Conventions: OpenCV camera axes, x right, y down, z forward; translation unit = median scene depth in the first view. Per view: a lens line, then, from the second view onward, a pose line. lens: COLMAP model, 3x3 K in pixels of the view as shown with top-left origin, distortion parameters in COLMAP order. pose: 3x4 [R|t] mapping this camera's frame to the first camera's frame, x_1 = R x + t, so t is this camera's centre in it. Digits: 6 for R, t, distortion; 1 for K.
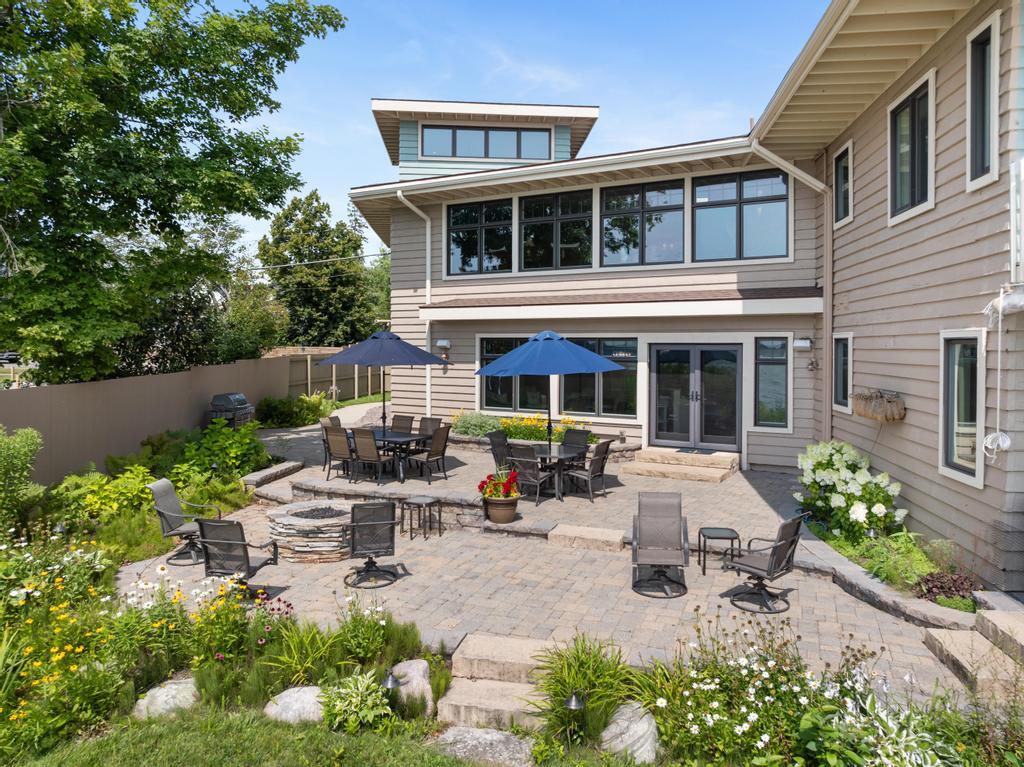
lens RADIAL K [[709.2, 0, 512.4], [0, 709.2, 346.8], [0, 0, 1]] dist [-0.024510, -0.005542]
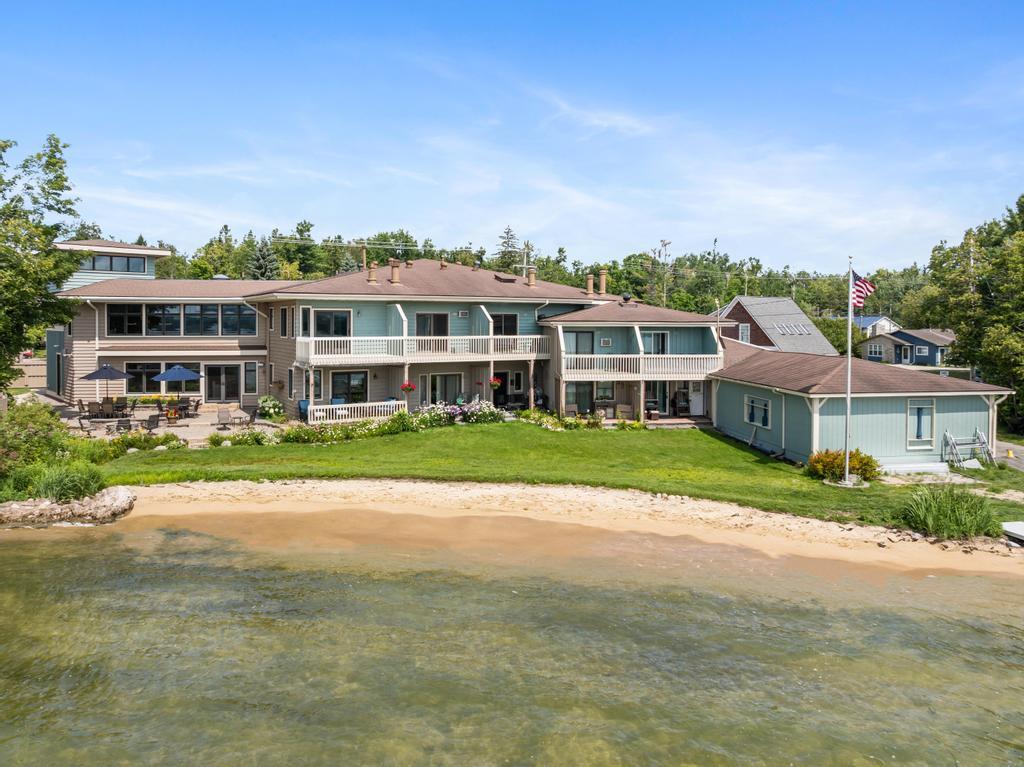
lens RADIAL K [[709.2, 0, 512.4], [0, 709.2, 346.8], [0, 0, 1]] dist [-0.024510, -0.005542]
pose [[0.764492, -0.018606, 0.644364, -0.772389], [-0.001931, 0.999513, 0.031151, -0.192117], [-0.644630, -0.025058, 0.764084, -2.168006]]
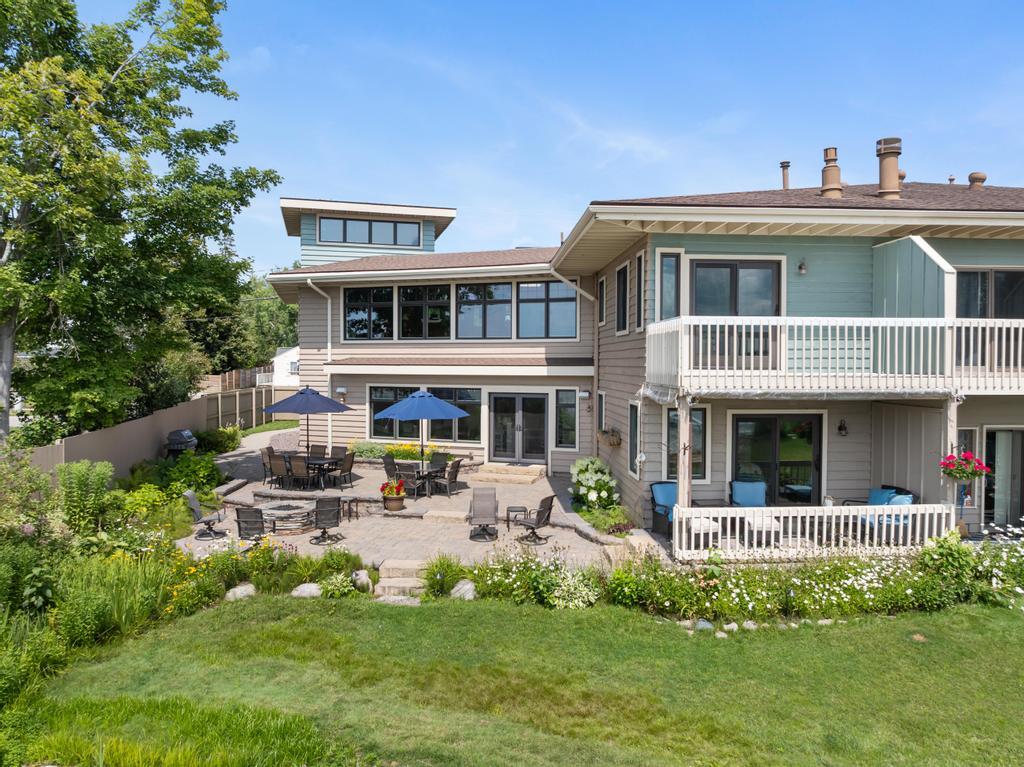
lens RADIAL K [[698.4, 0, 512.0], [0, 698.4, 383.5], [0, 0, 1]] dist [-0.001086, -0.128295]
pose [[0.981442, -0.004361, 0.191710, -0.046551], [-0.001108, 0.999596, 0.028412, -0.078782], [-0.191756, -0.028097, 0.981040, -0.528818]]
